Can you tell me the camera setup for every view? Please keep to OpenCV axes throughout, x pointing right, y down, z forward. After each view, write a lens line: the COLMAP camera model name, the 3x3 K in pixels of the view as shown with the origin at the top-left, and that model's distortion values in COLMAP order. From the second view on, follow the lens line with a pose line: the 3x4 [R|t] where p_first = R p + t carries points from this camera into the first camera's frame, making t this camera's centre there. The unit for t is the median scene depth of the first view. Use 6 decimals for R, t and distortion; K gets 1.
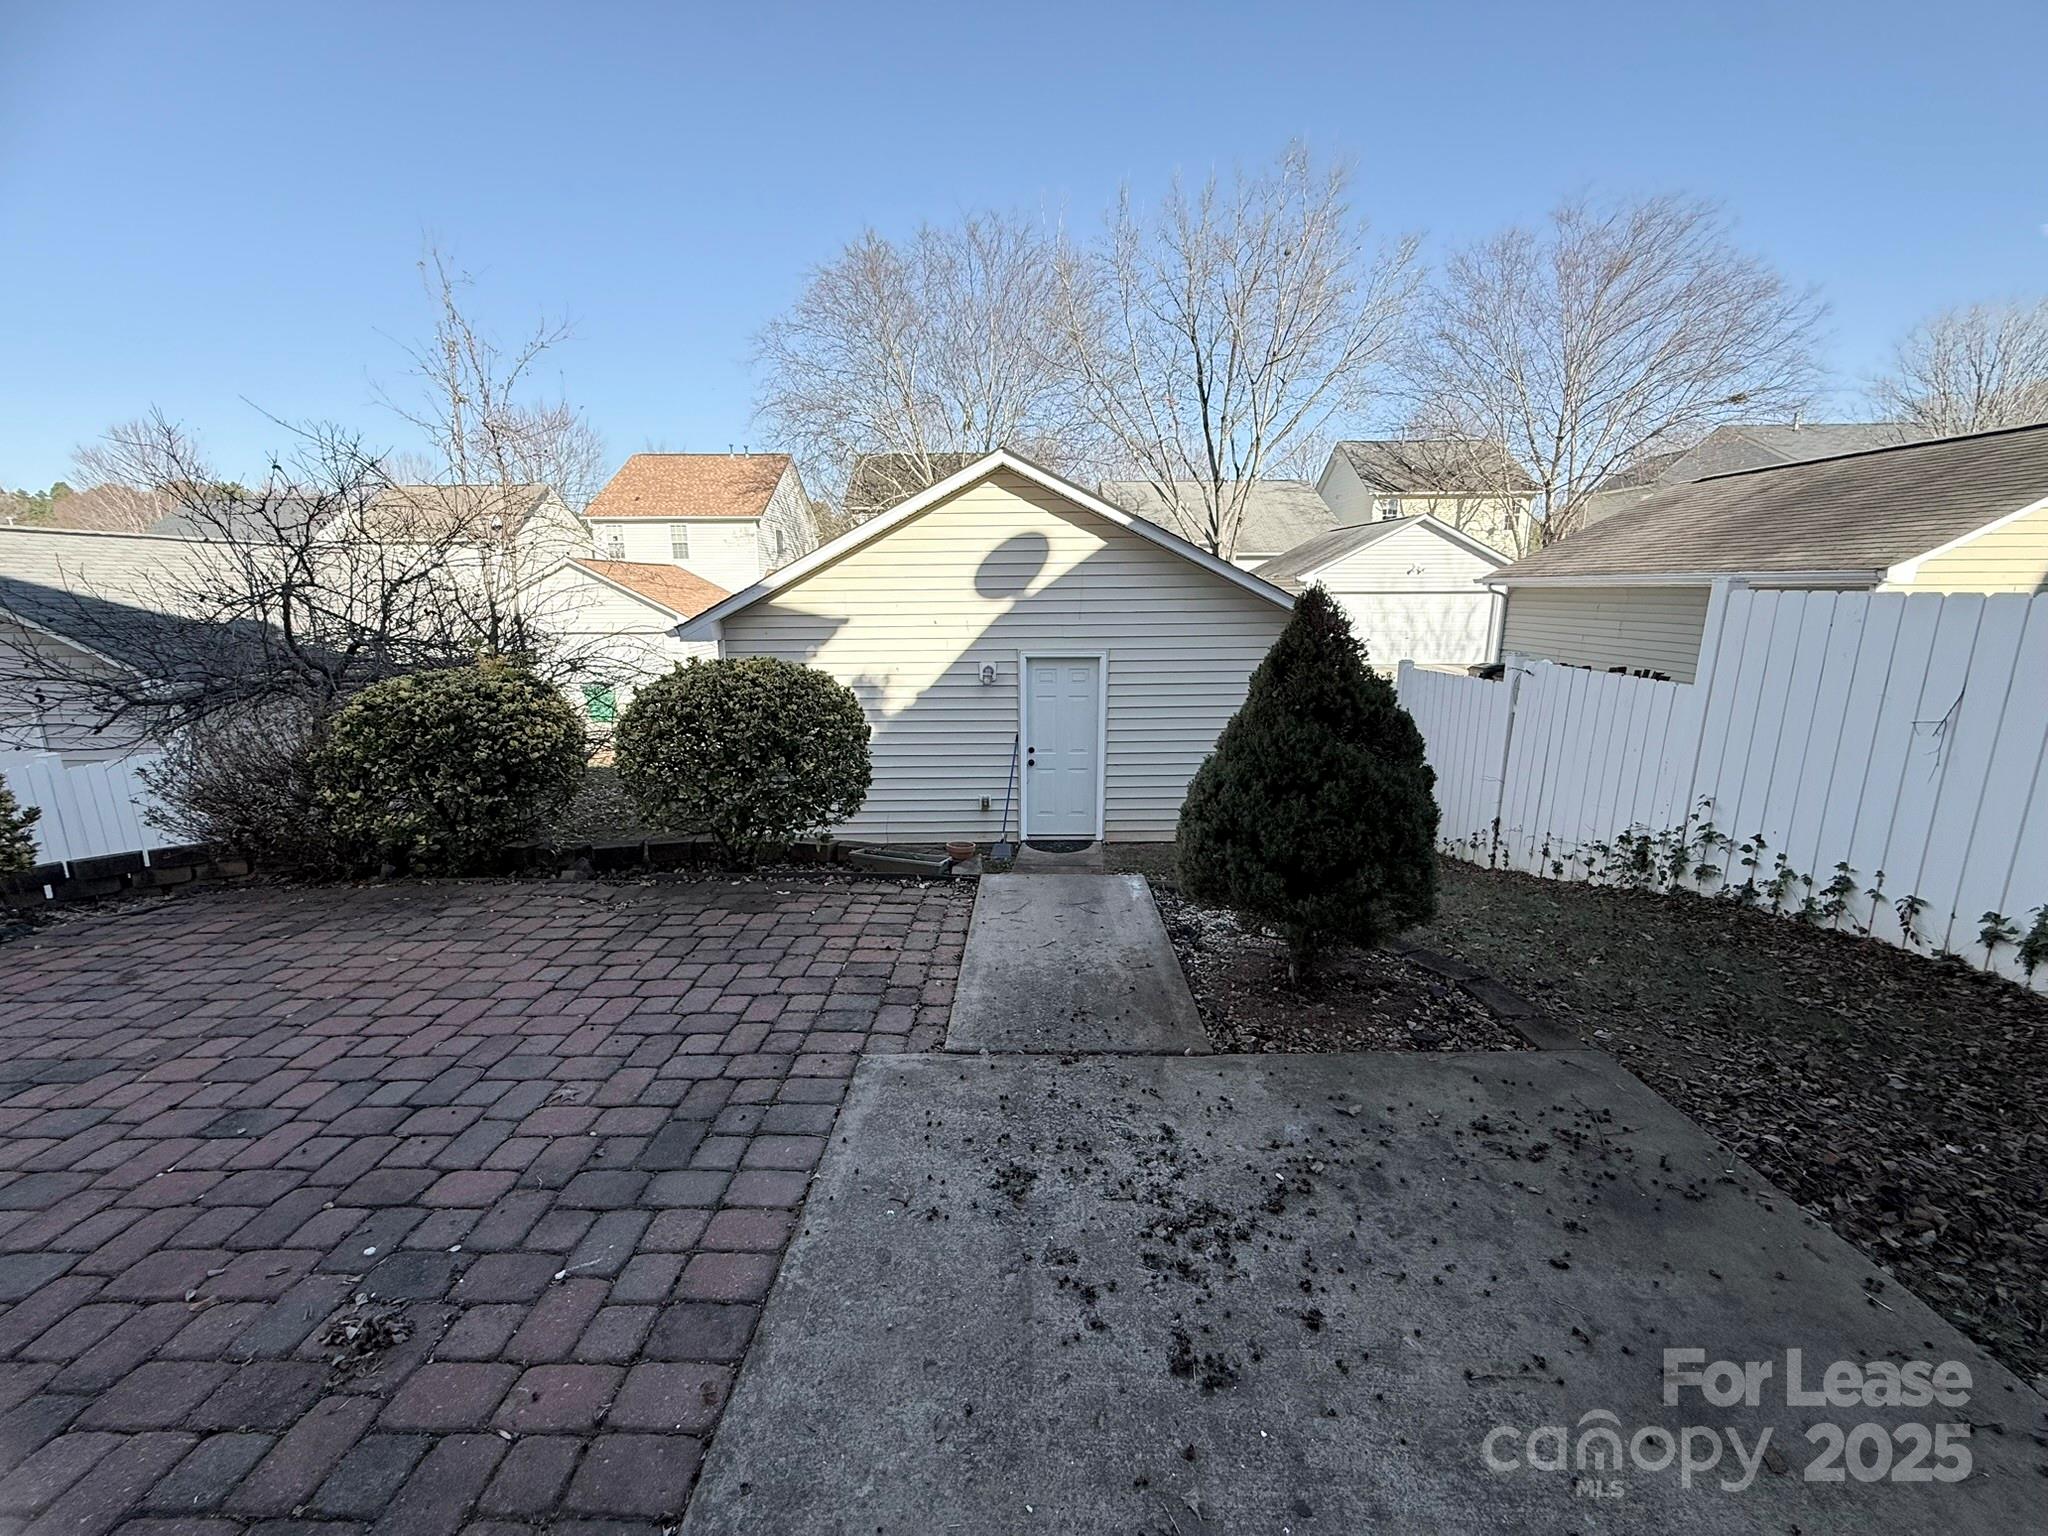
lens RADIAL K [[812.1, 0, 1016.7], [0, 812.1, 772.5], [0, 0, 1]] dist [0.000160, -0.000130]
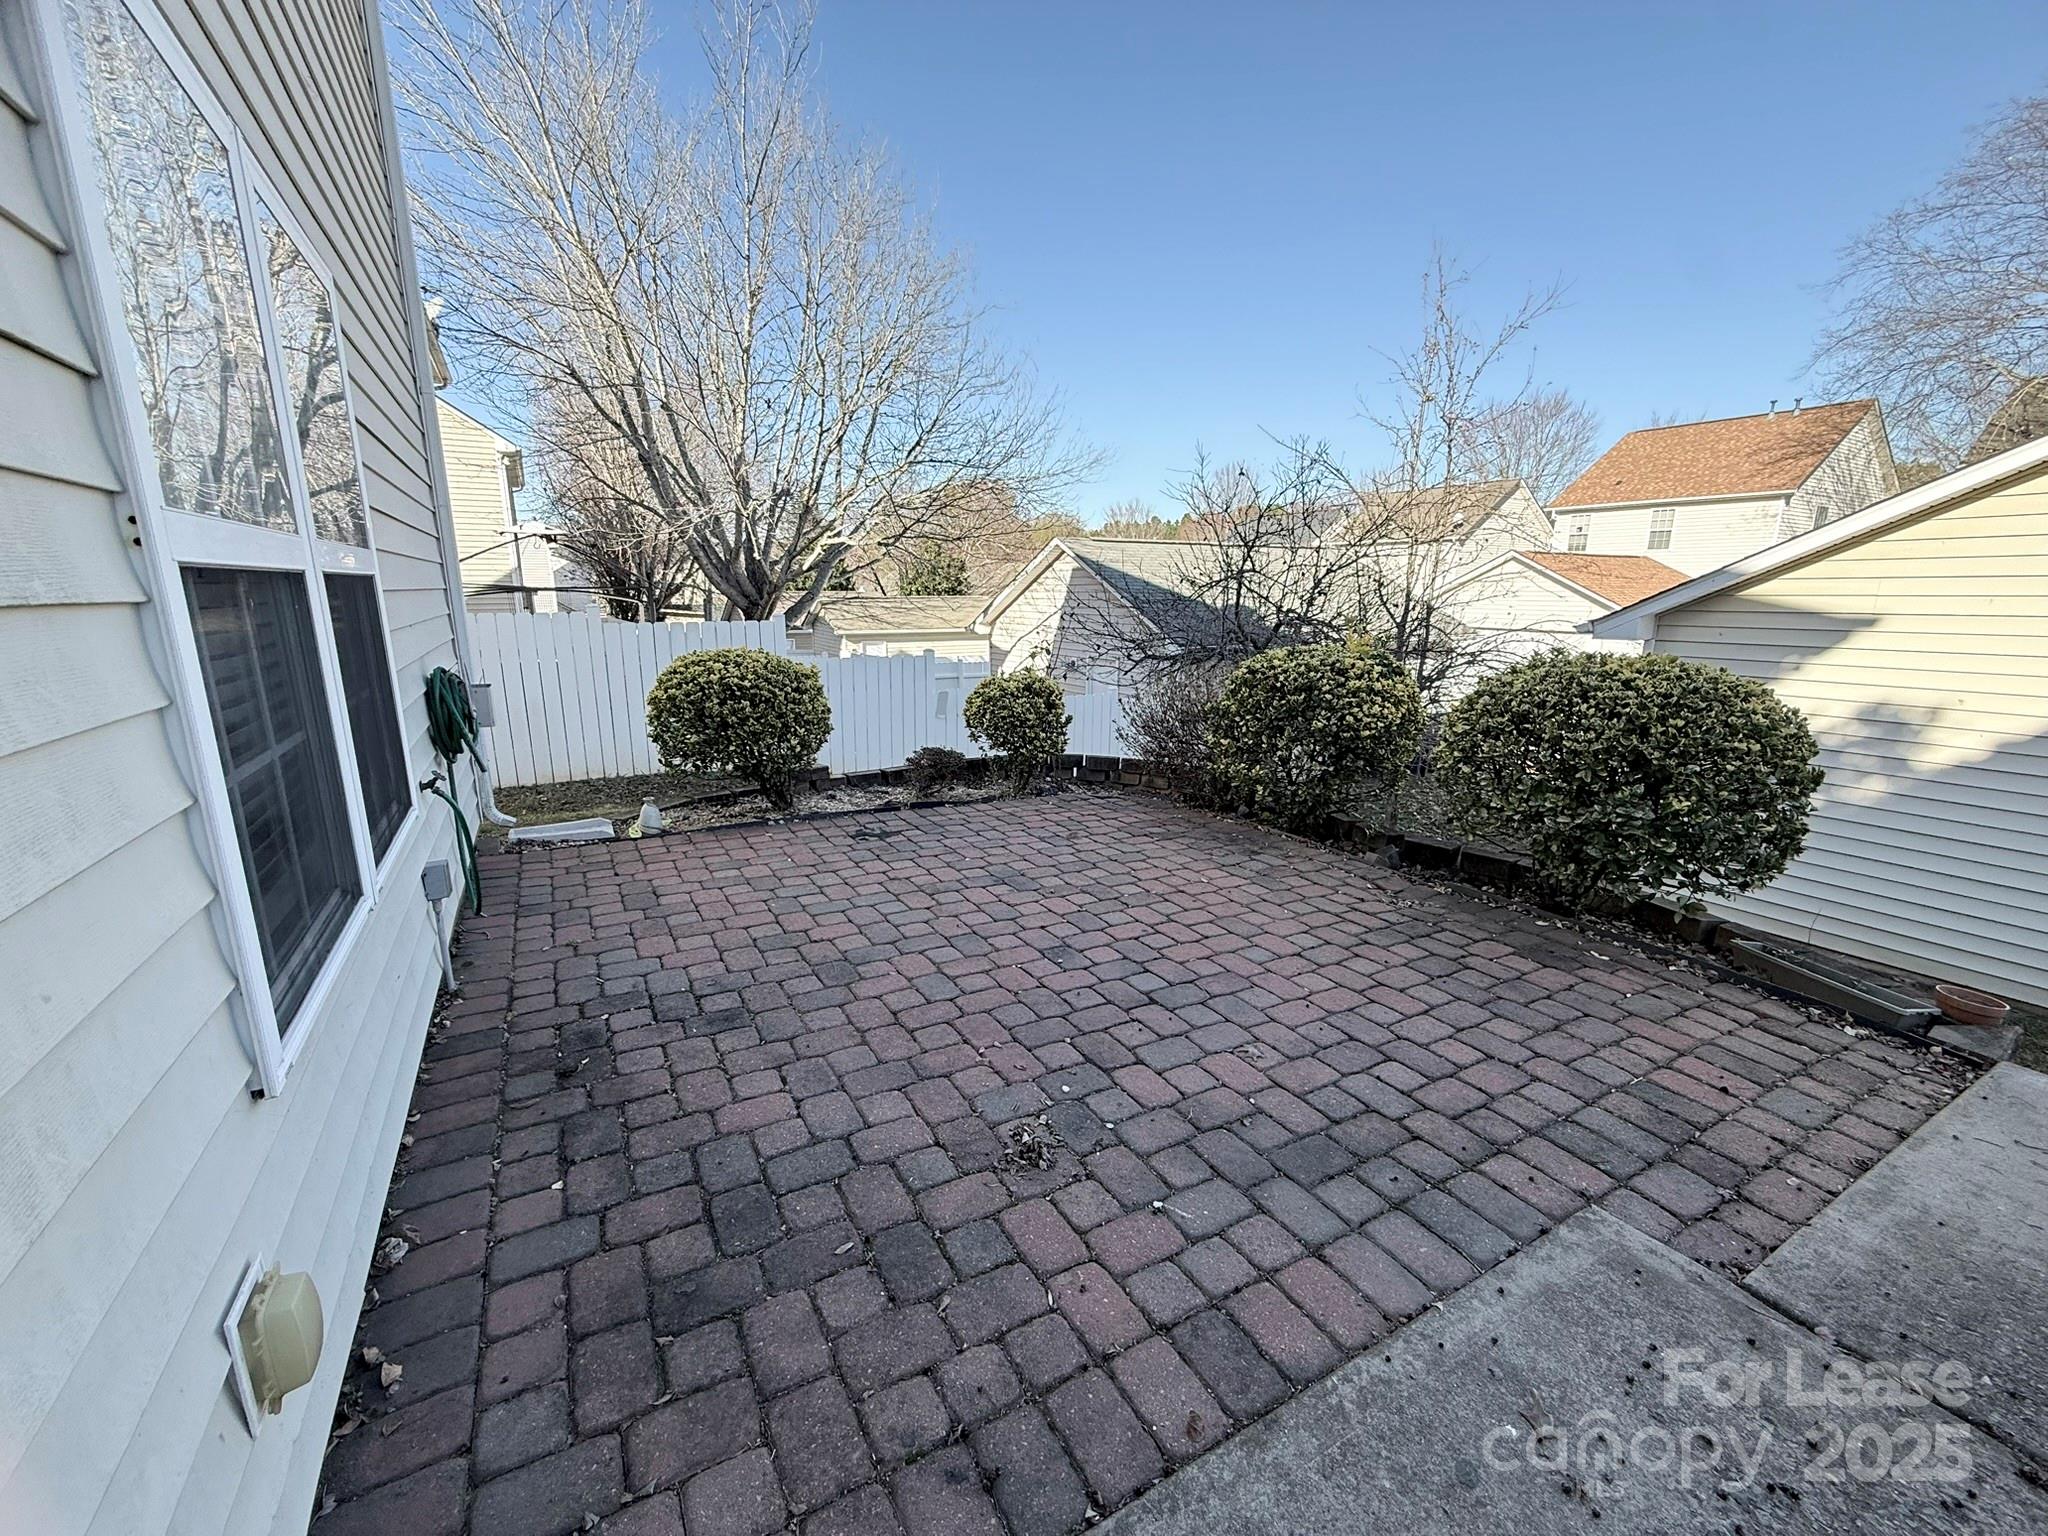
lens RADIAL K [[812.1, 0, 1016.7], [0, 812.1, 772.5], [0, 0, 1]] dist [0.000160, -0.000130]
pose [[0.506967, 0.195472, -0.839509, 0.051711], [-0.193321, 0.974921, 0.110258, -0.001097], [0.840007, 0.106397, 0.532041, 0.106531]]
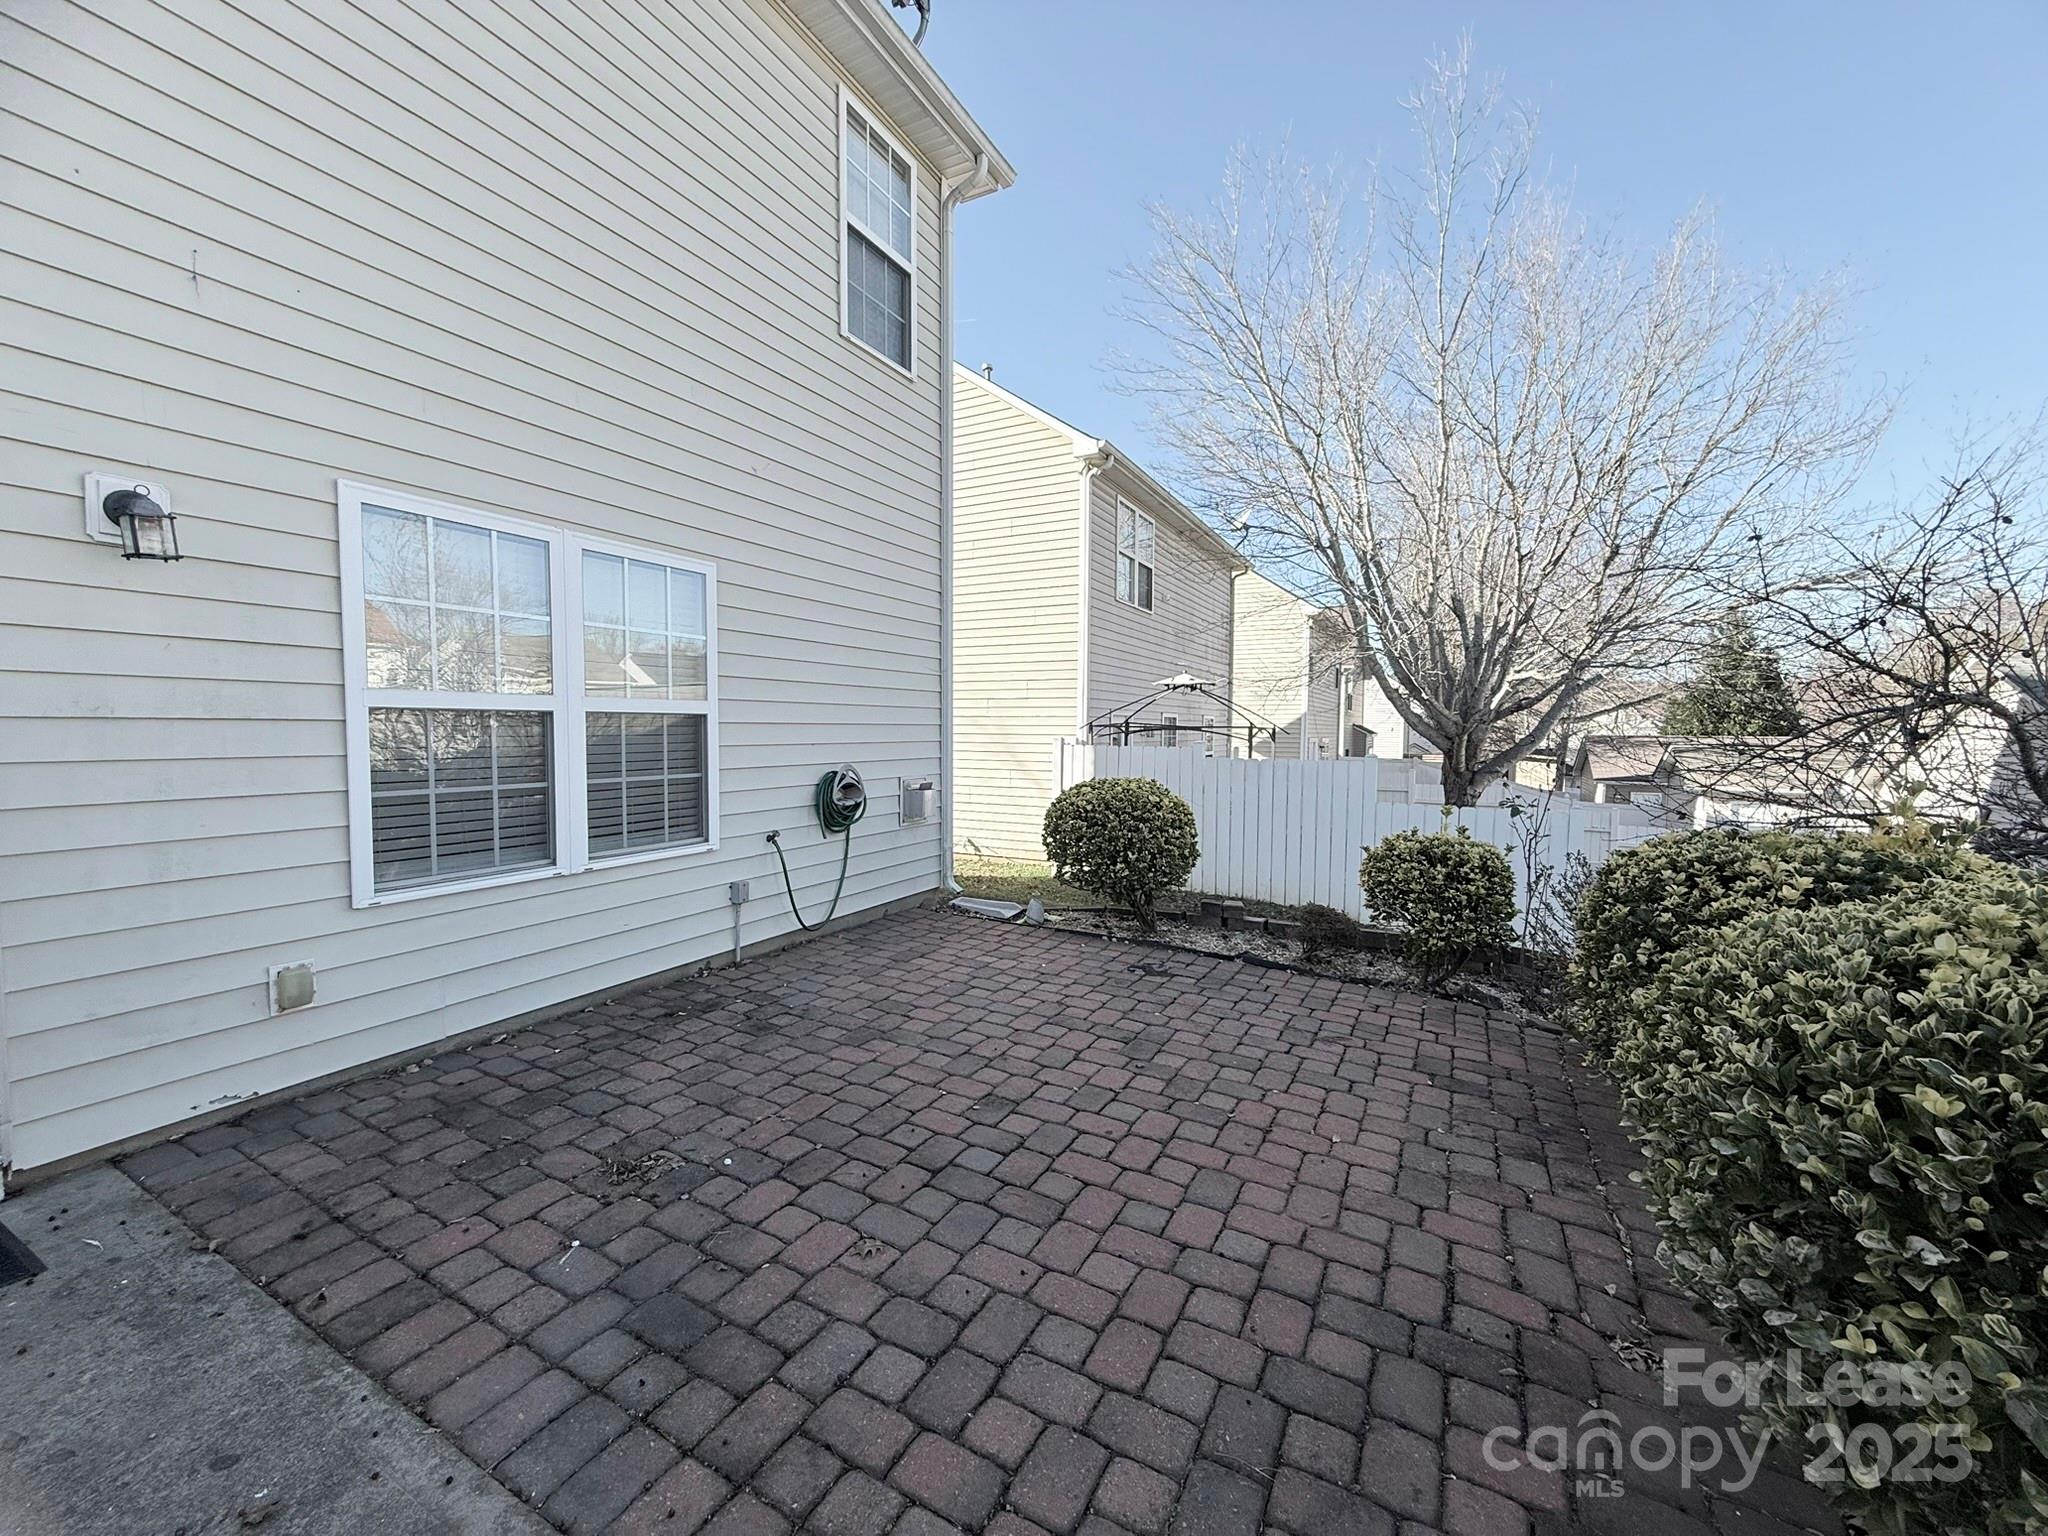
lens RADIAL K [[812.1, 0, 1016.7], [0, 812.1, 772.5], [0, 0, 1]] dist [0.000160, -0.000130]
pose [[-0.460338, 0.049734, -0.886349, 0.073198], [-0.201277, 0.966581, 0.158773, -0.167232], [0.864625, 0.251491, -0.434944, 0.867229]]
